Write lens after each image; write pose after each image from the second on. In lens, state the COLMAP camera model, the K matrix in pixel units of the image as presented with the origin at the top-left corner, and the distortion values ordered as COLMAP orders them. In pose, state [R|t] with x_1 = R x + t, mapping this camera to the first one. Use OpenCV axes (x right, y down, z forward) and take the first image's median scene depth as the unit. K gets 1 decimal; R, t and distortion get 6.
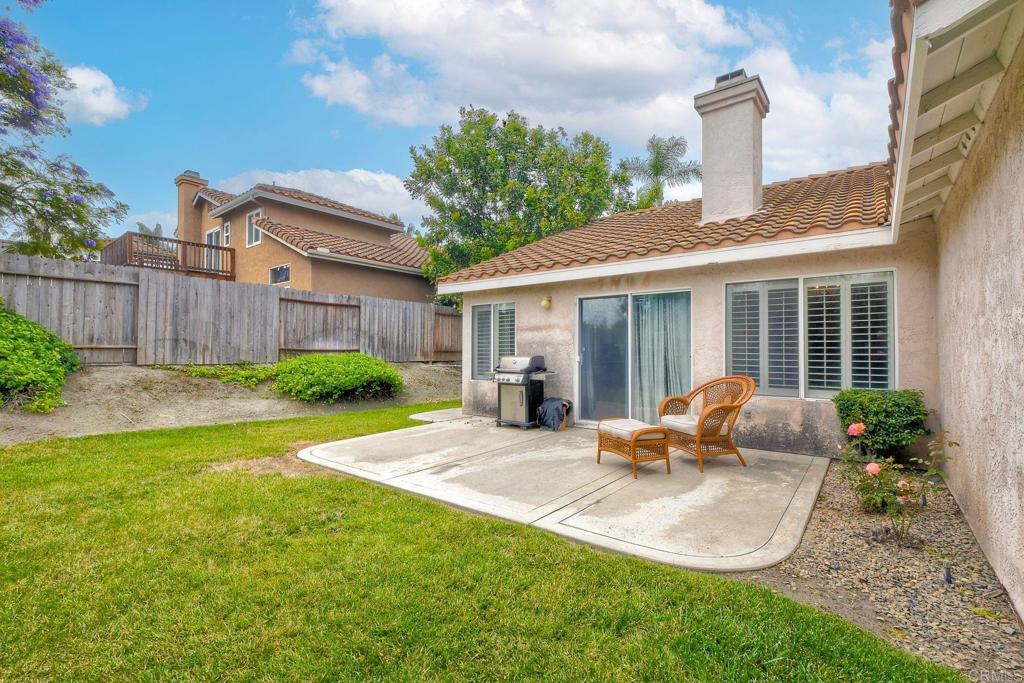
lens RADIAL K [[453.4, 0, 505.5], [0, 453.4, 338.1], [0, 0, 1]] dist [-0.000222, -0.000642]
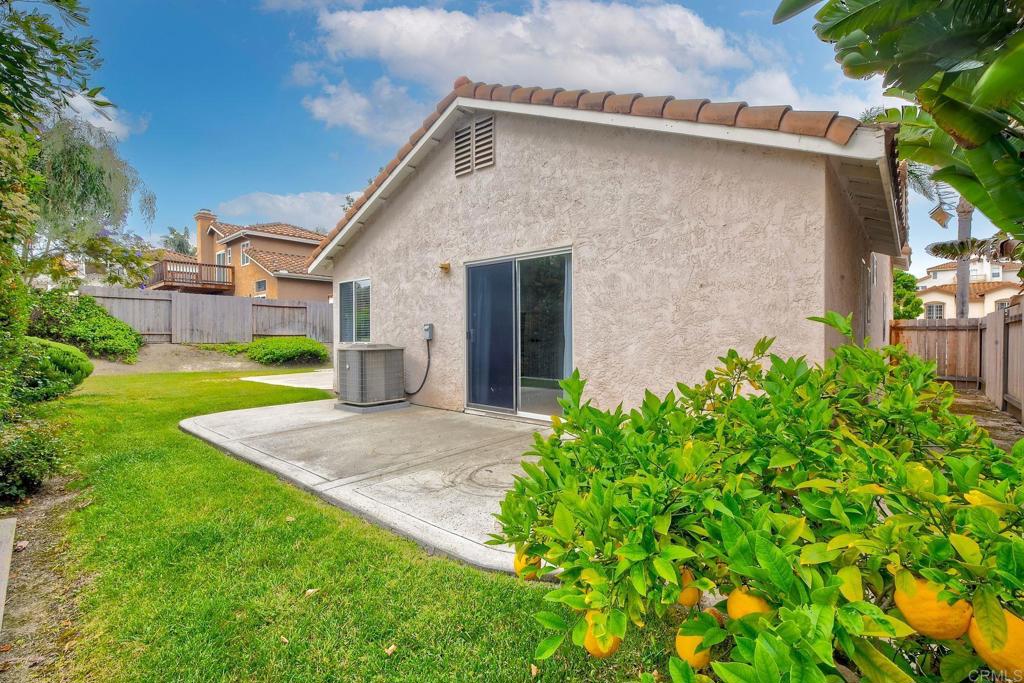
lens RADIAL K [[453.4, 0, 509.7], [0, 453.4, 340.4], [0, 0, 1]] dist [-0.000222, -0.000642]
pose [[0.999005, -0.003145, -0.044496, 0.618942], [0.004803, 0.999296, 0.037195, -0.013629], [0.044348, -0.037371, 0.998317, -0.753214]]
